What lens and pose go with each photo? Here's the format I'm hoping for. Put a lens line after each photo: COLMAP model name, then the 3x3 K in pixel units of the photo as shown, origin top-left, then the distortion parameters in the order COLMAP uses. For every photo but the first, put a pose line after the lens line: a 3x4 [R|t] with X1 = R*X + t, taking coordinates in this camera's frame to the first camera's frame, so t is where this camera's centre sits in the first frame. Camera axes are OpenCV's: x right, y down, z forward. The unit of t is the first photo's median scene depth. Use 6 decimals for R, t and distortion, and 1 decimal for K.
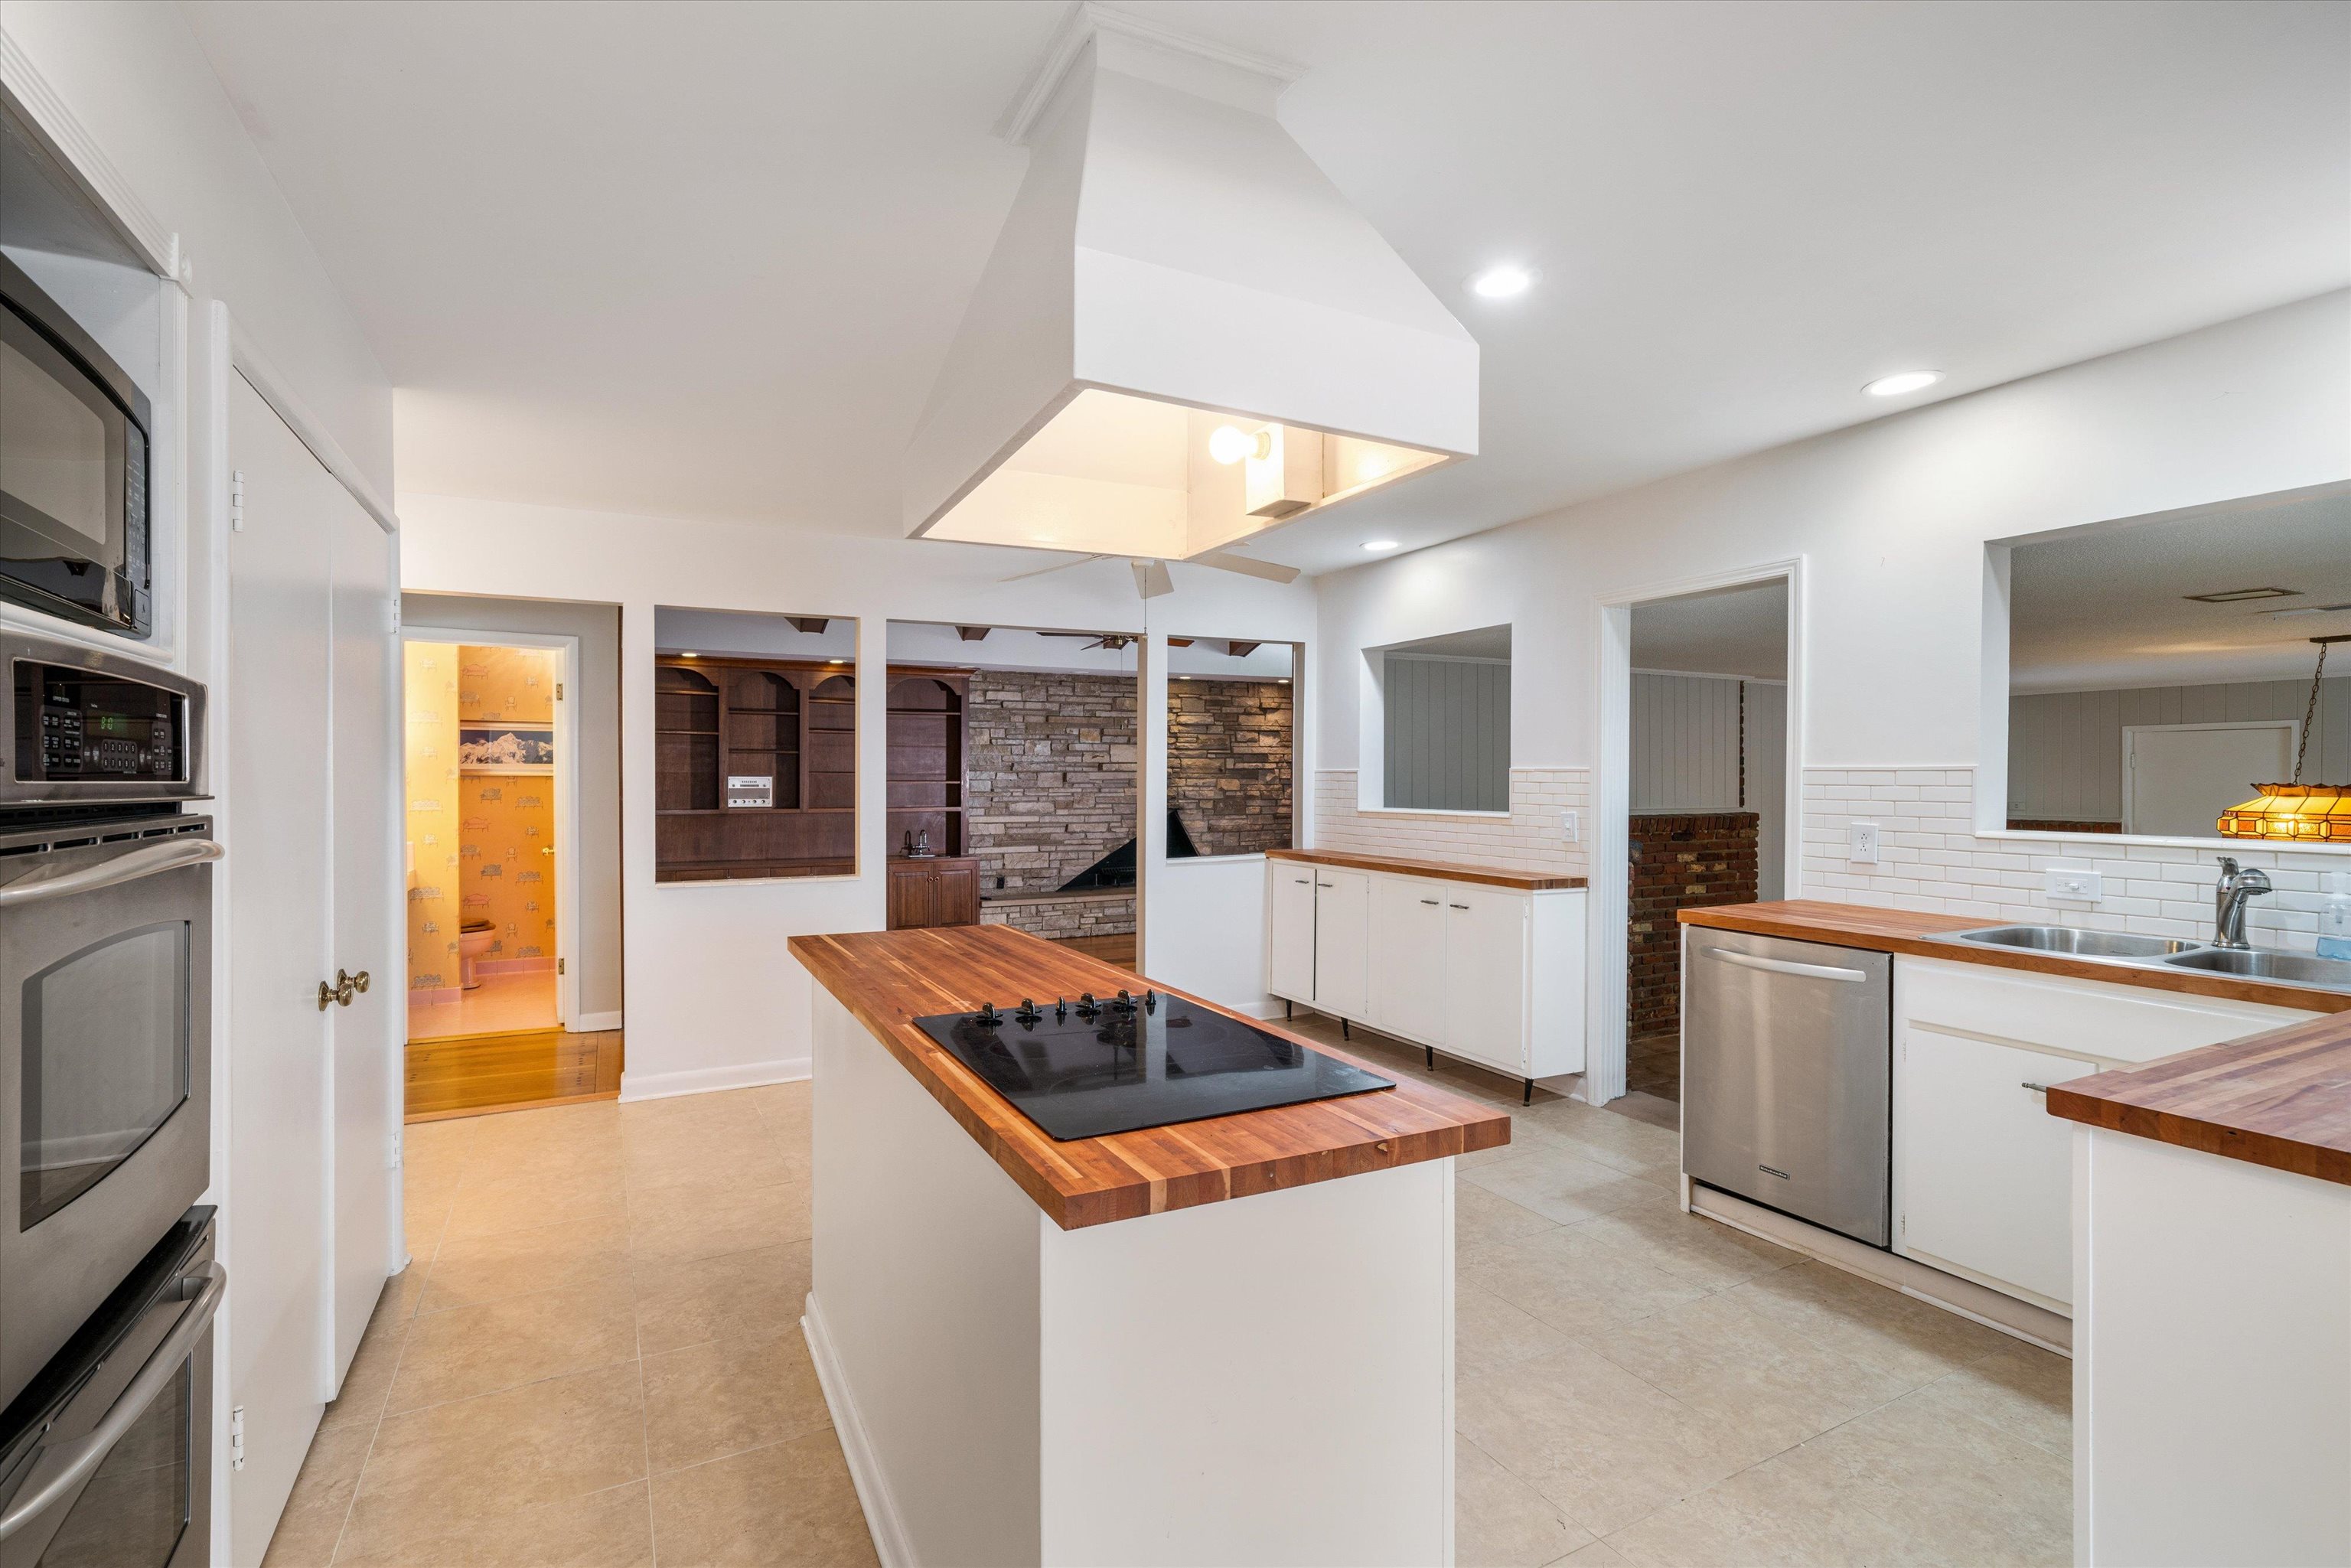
lens RADIAL K [[1093.3, 0, 1175.5], [0, 1093.3, 784.0], [0, 0, 1]] dist [-0.002784, 0.000131]
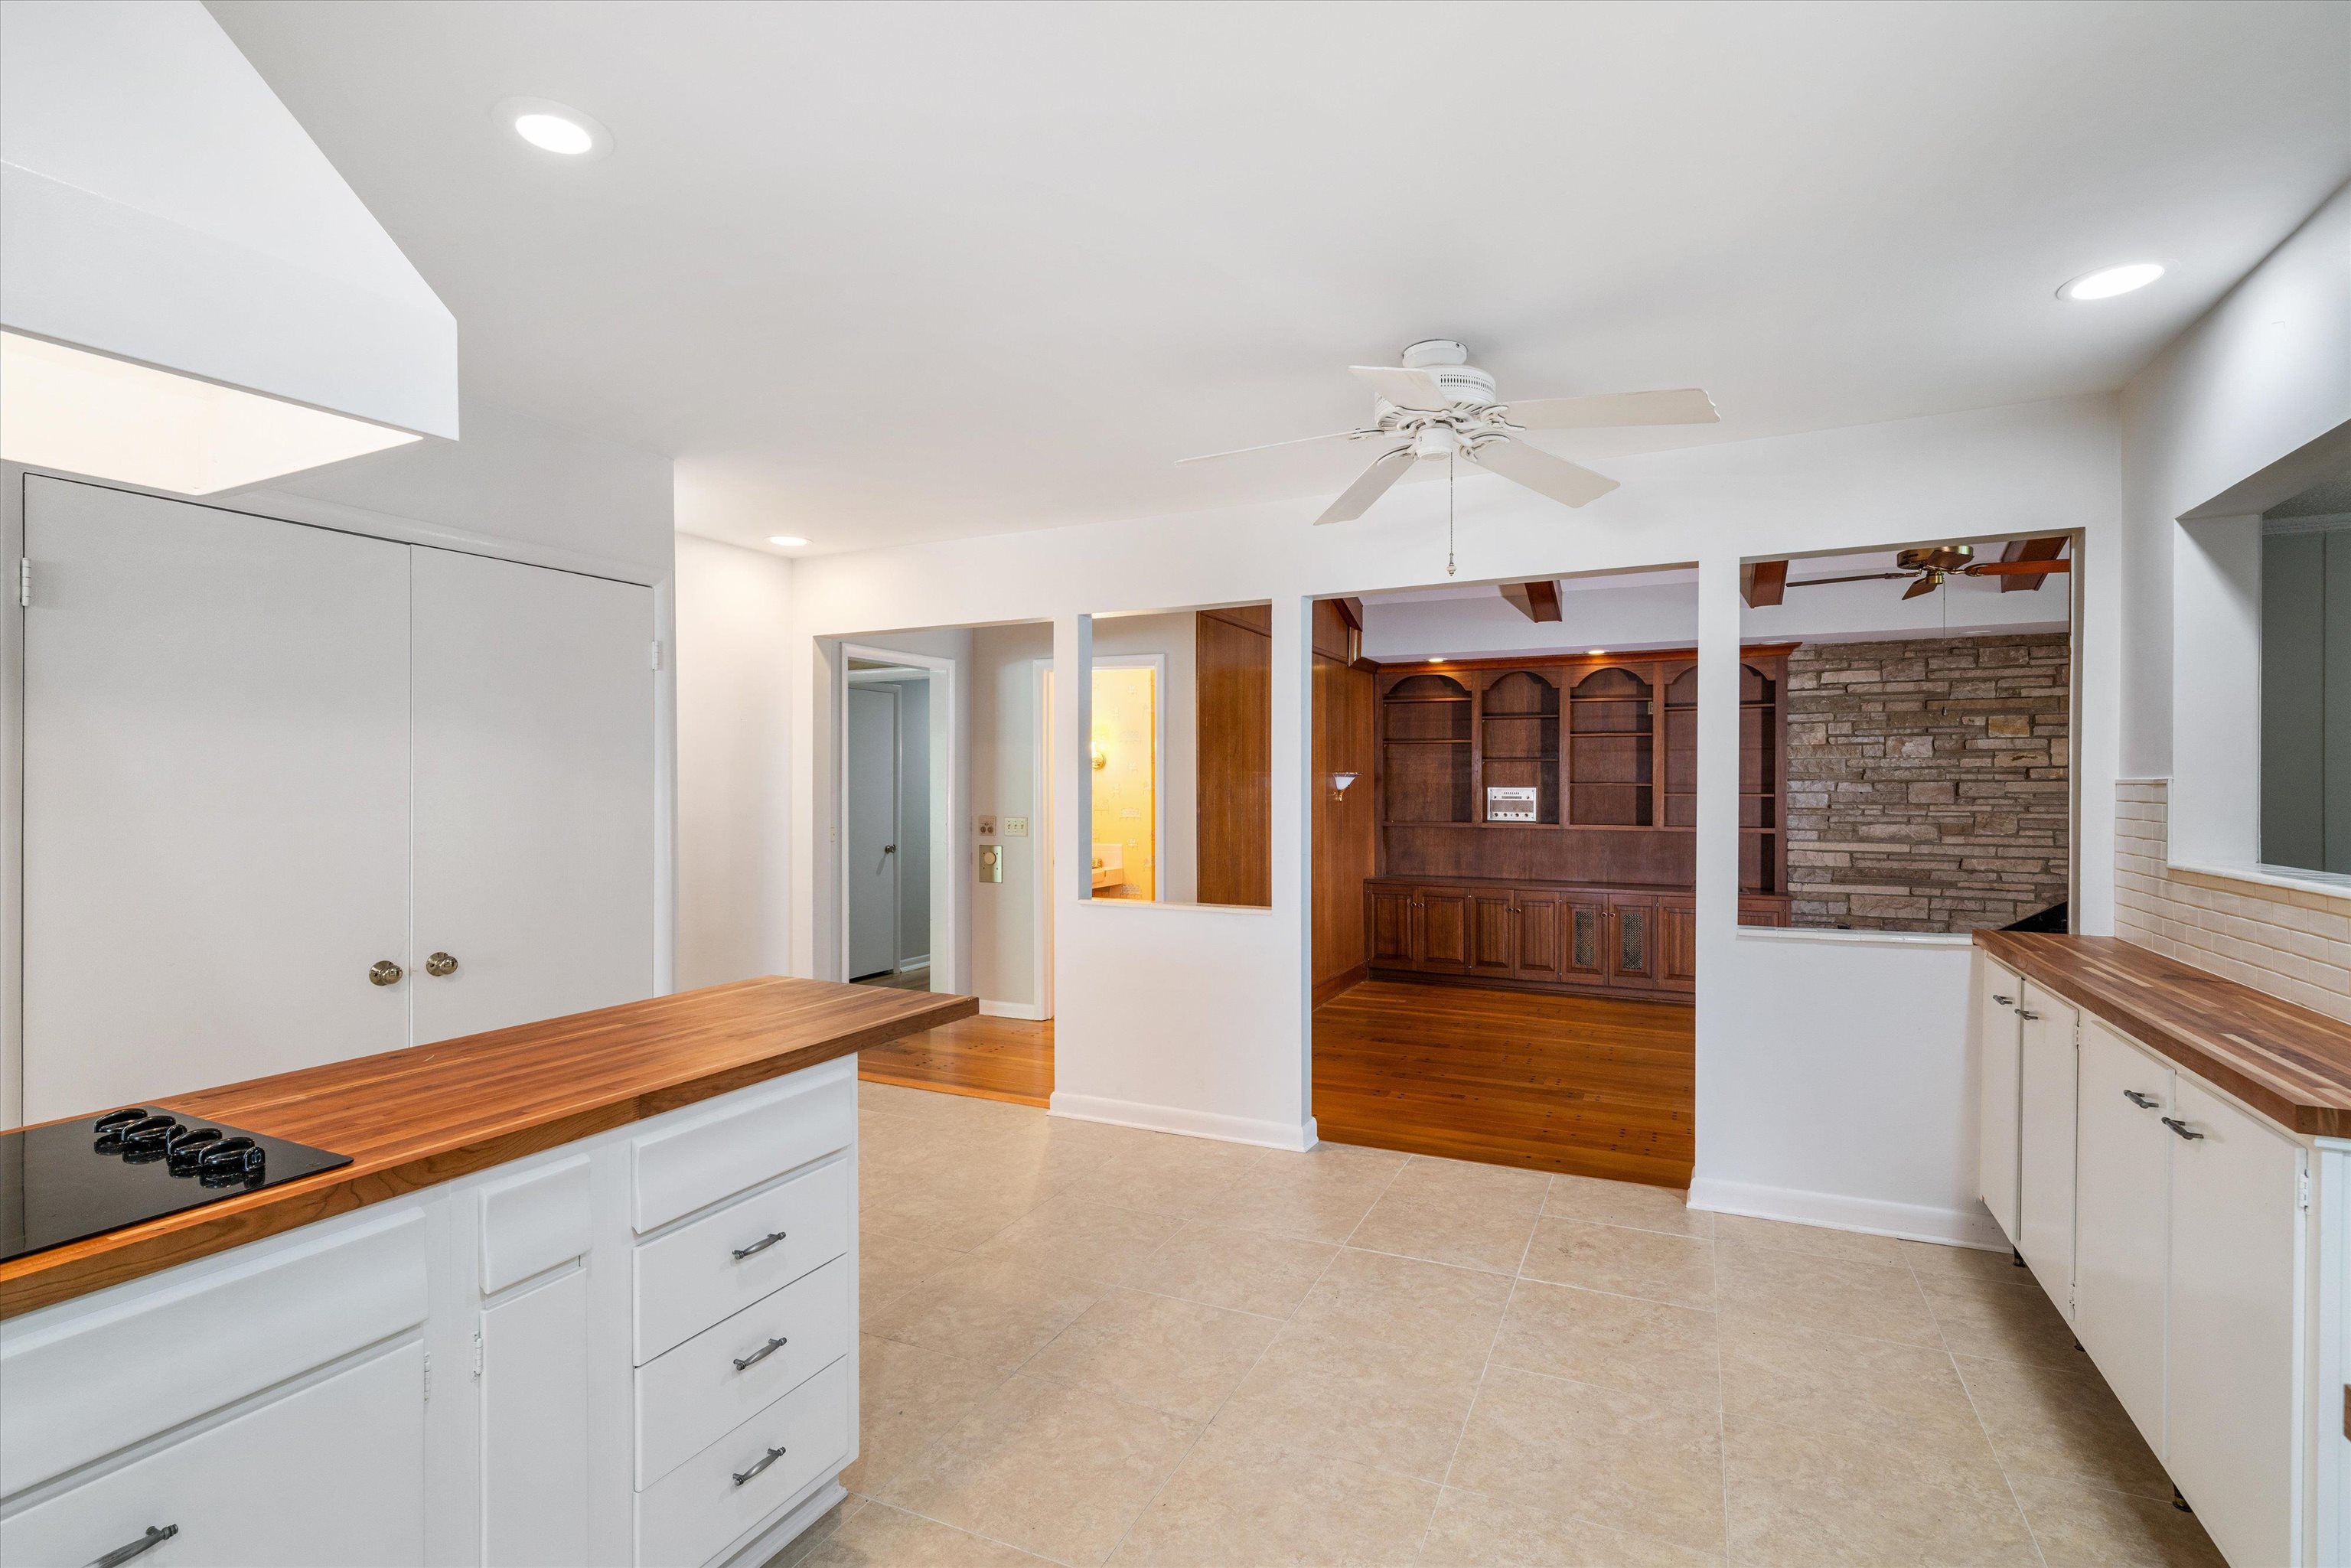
lens RADIAL K [[1093.3, 0, 1175.5], [0, 1093.3, 784.0], [0, 0, 1]] dist [-0.002784, 0.000131]
pose [[0.597694, -0.000866, -0.801724, 0.156773], [-0.005377, 0.999973, -0.005089, -0.003324], [0.801706, 0.007352, 0.597673, 0.208488]]
